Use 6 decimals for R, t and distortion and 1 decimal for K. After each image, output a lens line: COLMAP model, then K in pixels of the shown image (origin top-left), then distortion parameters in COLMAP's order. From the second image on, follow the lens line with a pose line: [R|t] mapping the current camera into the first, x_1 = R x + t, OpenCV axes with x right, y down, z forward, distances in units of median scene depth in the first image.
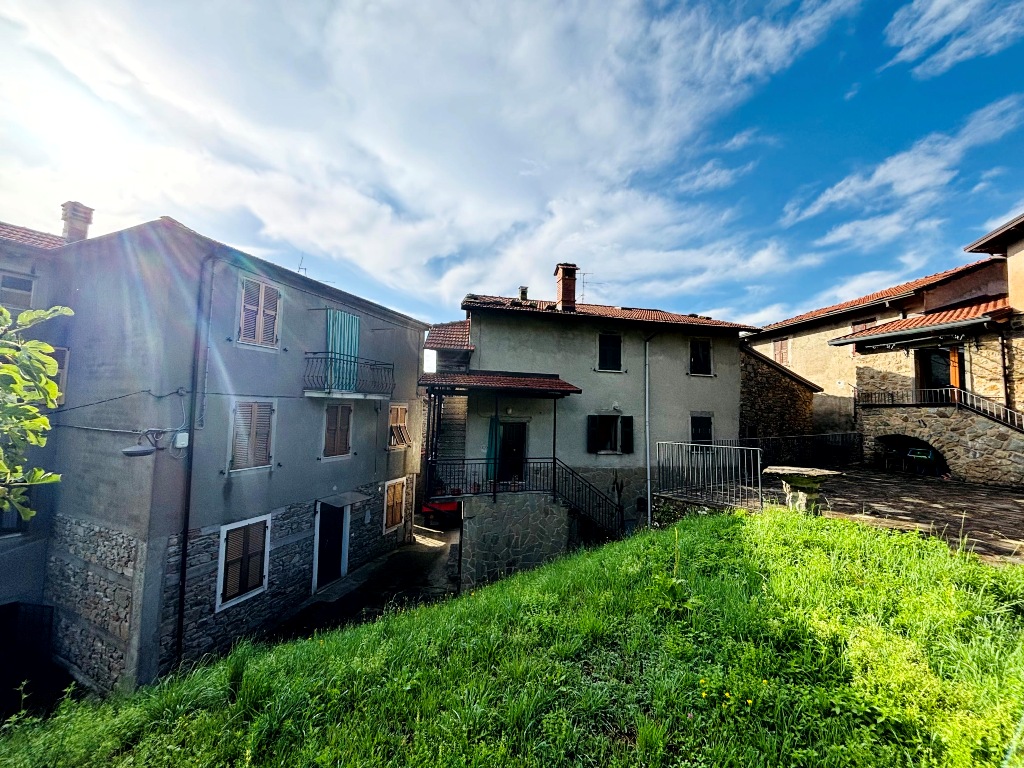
lens RADIAL K [[416.9, 0, 518.7], [0, 416.9, 382.8], [0, 0, 1]] dist [-0.005890, 0.001101]
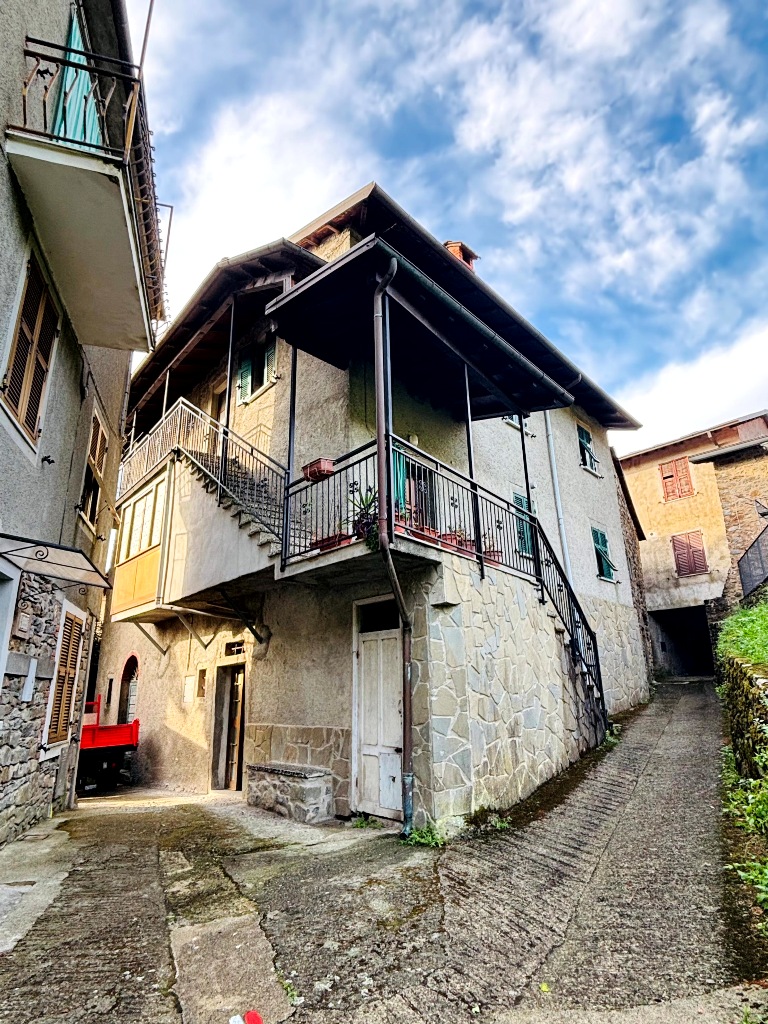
lens RADIAL K [[576.7, 0, 405.8], [0, 576.7, 496.0], [0, 0, 1]] dist [-0.000751, 0.001119]
pose [[0.811995, 0.152465, 0.563399, -0.387704], [0.001210, 0.964837, -0.262845, 0.295760], [-0.583663, 0.214111, 0.783259, 0.459748]]
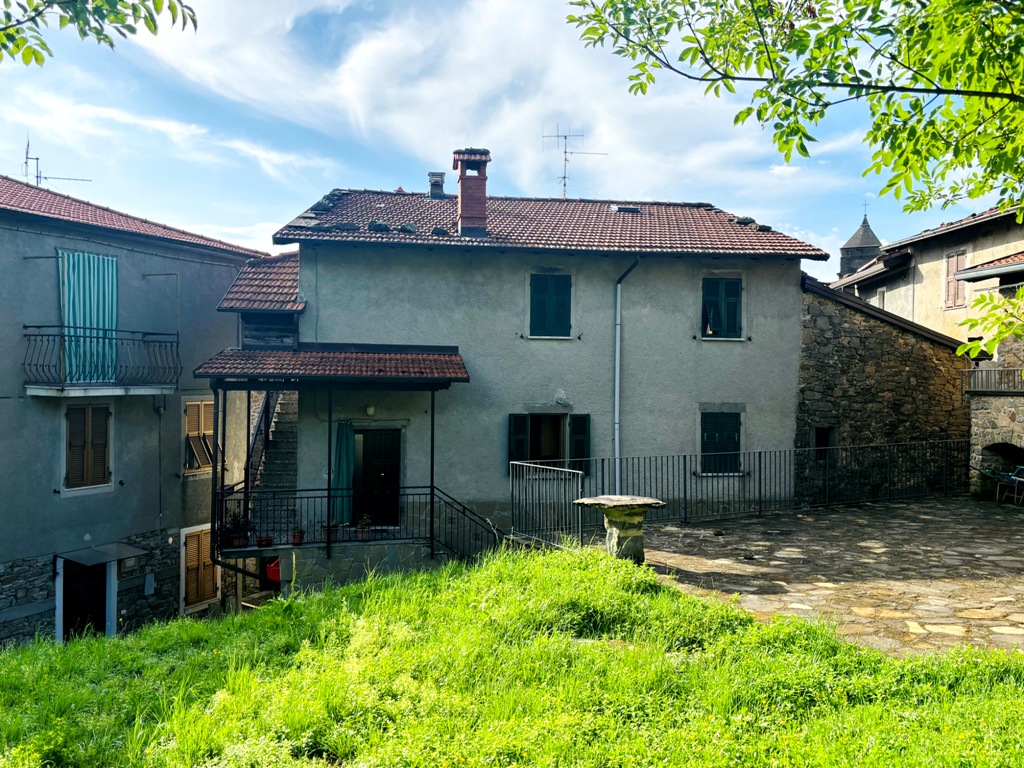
lens RADIAL K [[947.1, 0, 521.8], [0, 947.1, 395.1], [0, 0, 1]] dist [0.011600, 0.000000]
pose [[0.997720, -0.015665, -0.065645, 0.270872], [0.021013, 0.996445, 0.081584, -0.056728], [0.064134, -0.082777, 0.994502, -0.320310]]
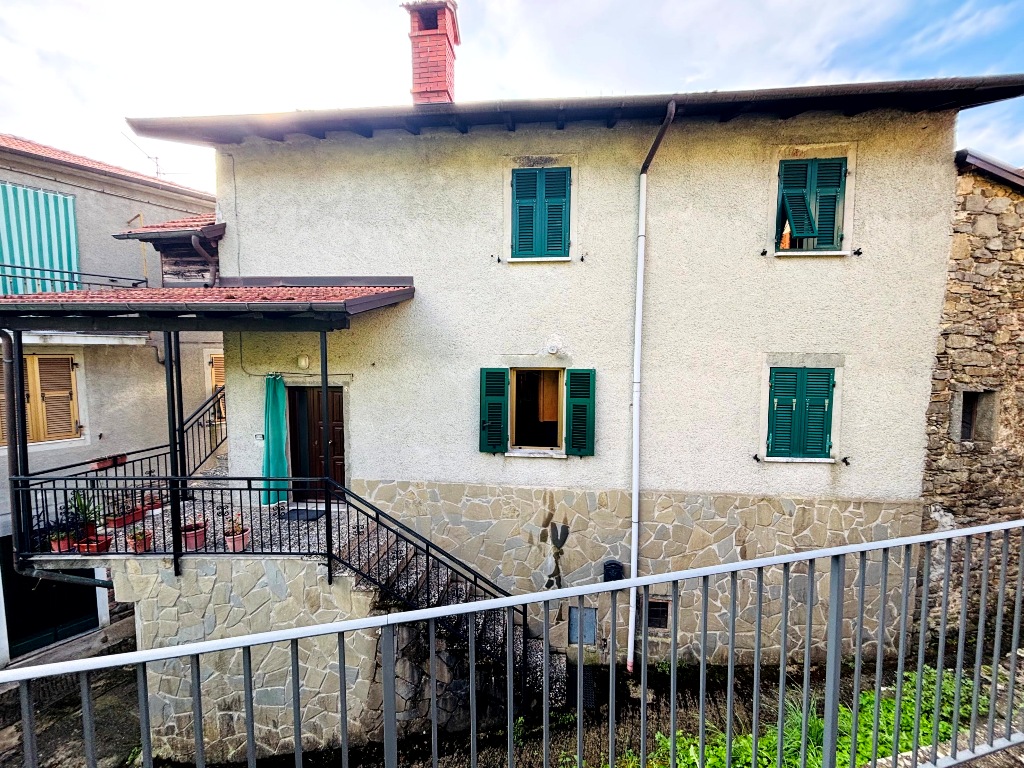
lens RADIAL K [[416.9, 0, 524.3], [0, 416.9, 387.6], [0, 0, 1]] dist [-0.005890, 0.001101]
pose [[0.945073, 0.007452, -0.326775, 0.347067], [0.041806, 0.988773, 0.143457, 0.037857], [0.324176, -0.149239, 0.934151, 0.607631]]
